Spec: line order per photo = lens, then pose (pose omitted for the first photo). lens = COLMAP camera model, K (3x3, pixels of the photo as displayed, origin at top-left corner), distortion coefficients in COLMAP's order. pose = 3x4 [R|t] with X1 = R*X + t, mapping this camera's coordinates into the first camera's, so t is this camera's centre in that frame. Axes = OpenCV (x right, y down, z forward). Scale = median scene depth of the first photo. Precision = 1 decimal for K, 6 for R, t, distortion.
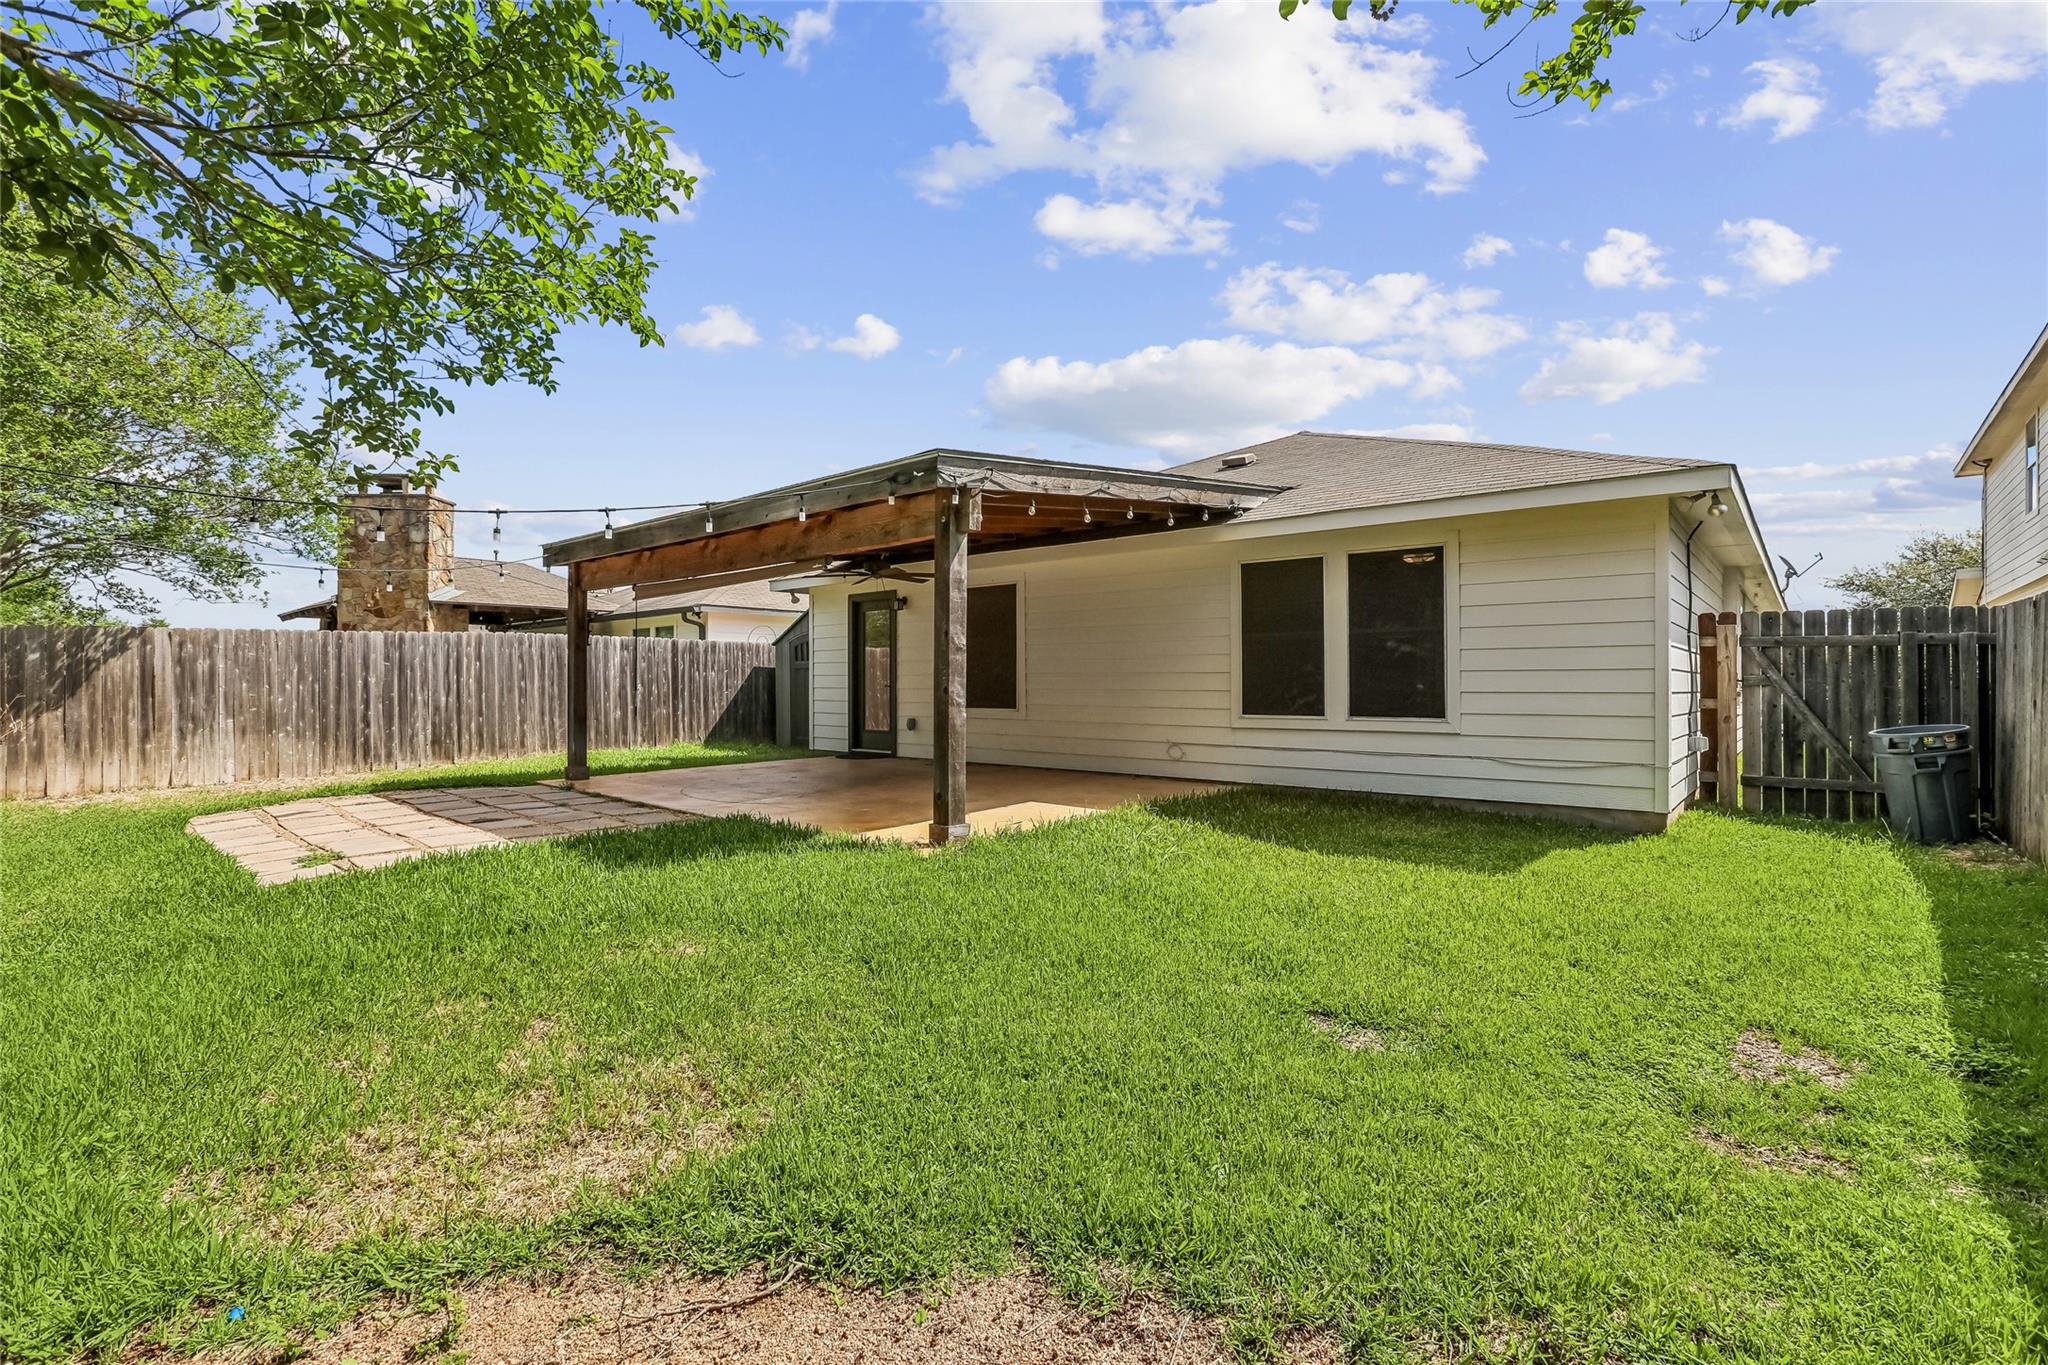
lens RADIAL K [[938.5, 0, 1013.5], [0, 938.5, 684.2], [0, 0, 1]] dist [-0.025734, 0.000274]
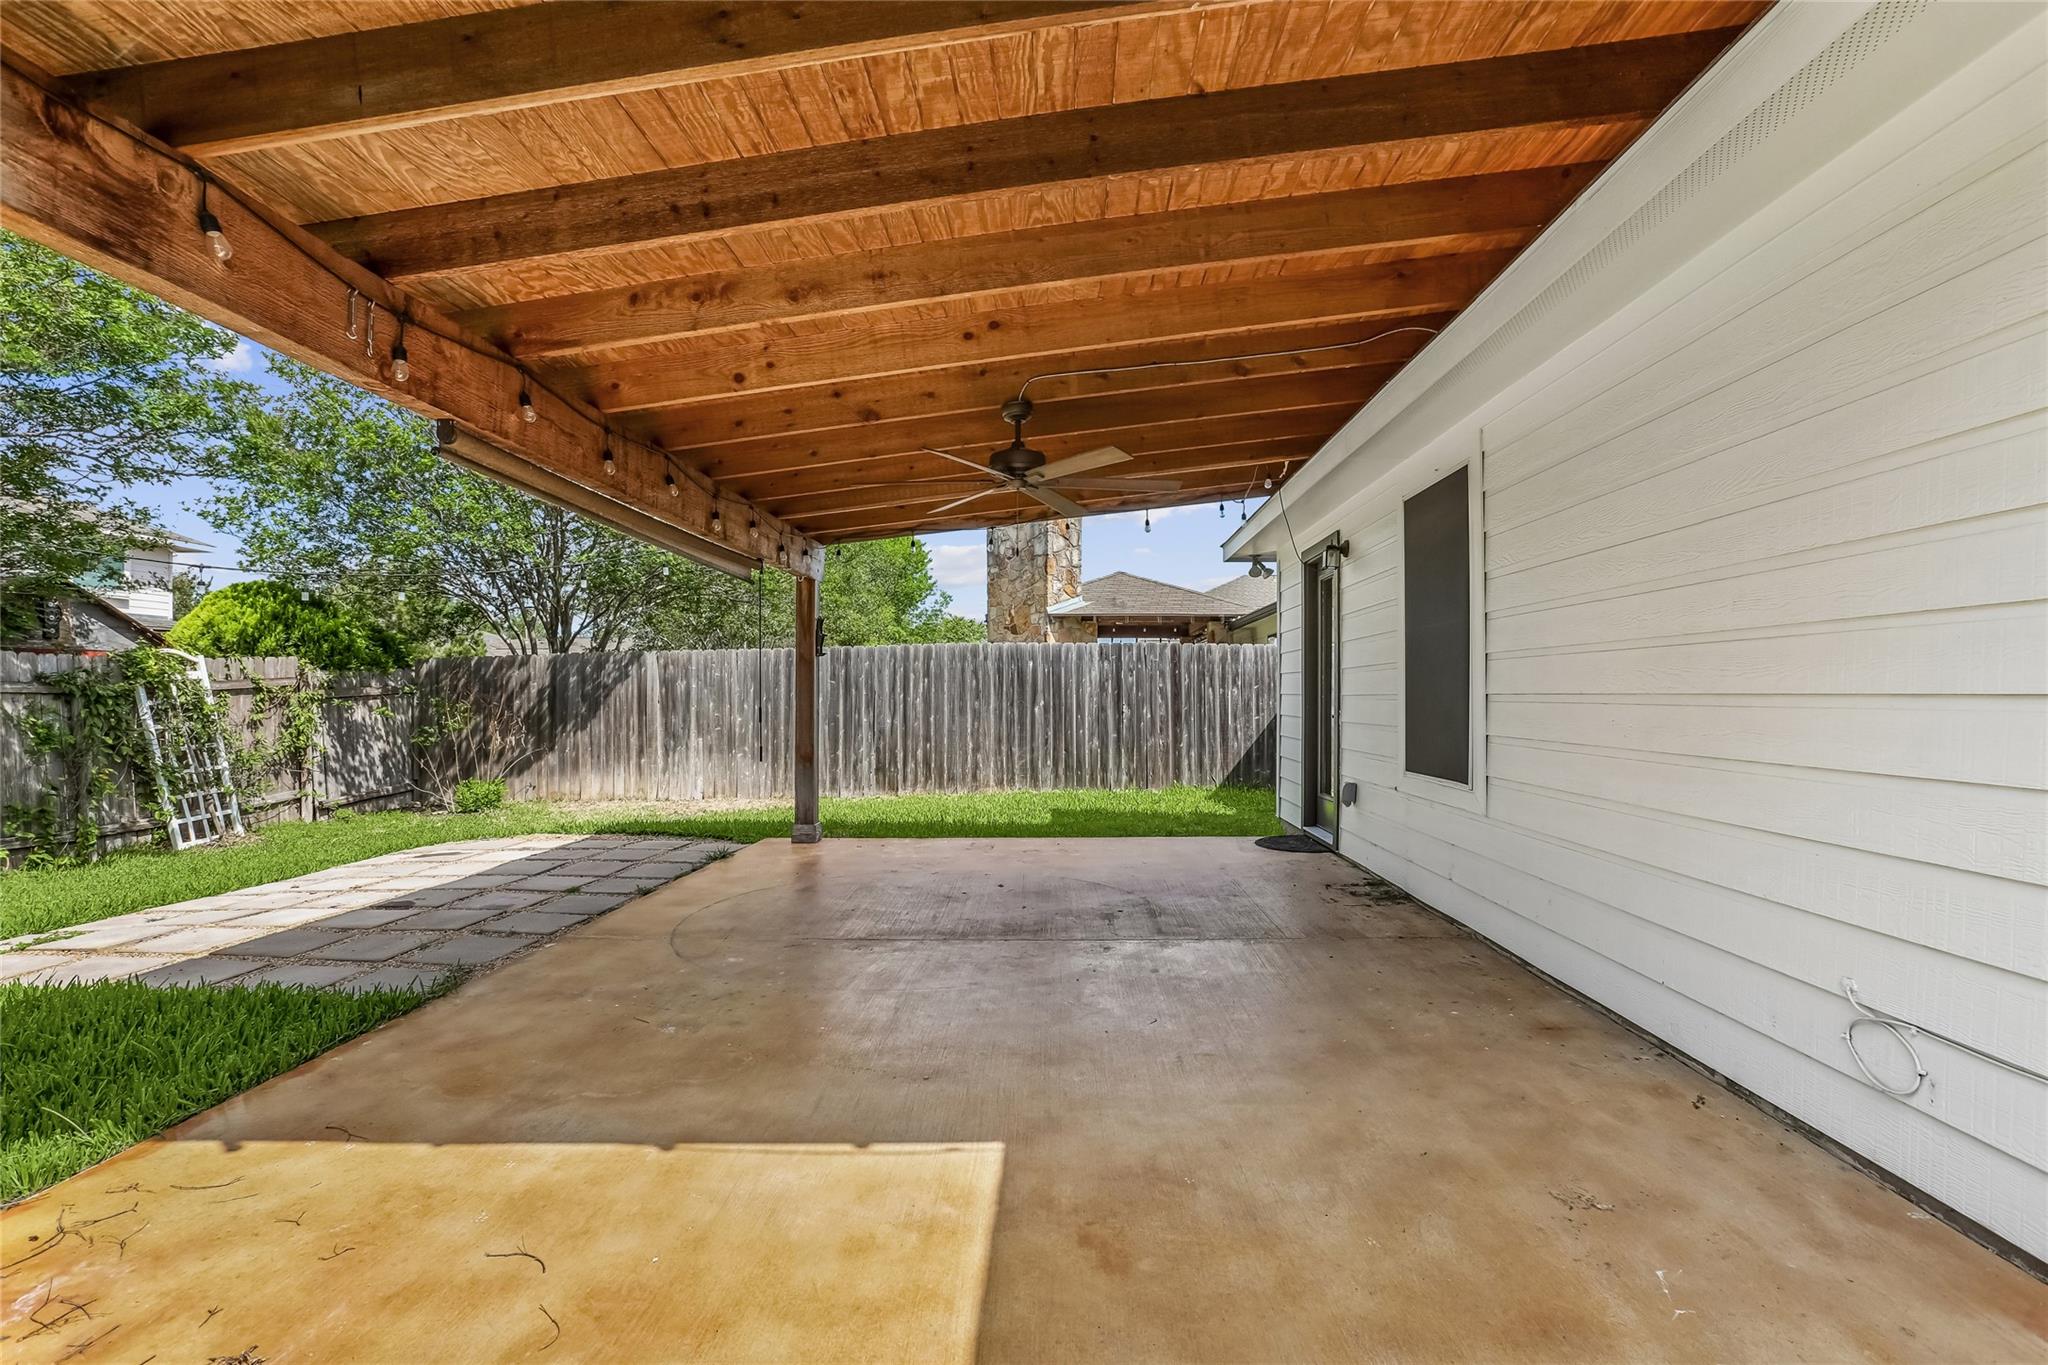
lens RADIAL K [[938.5, 0, 1033.4], [0, 938.5, 670.7], [0, 0, 1]] dist [-0.025734, 0.000274]
pose [[0.617537, -0.018329, -0.786328, 0.168628], [-0.002372, 0.999680, -0.025165, -0.009783], [0.786538, 0.017405, 0.617296, 0.541794]]
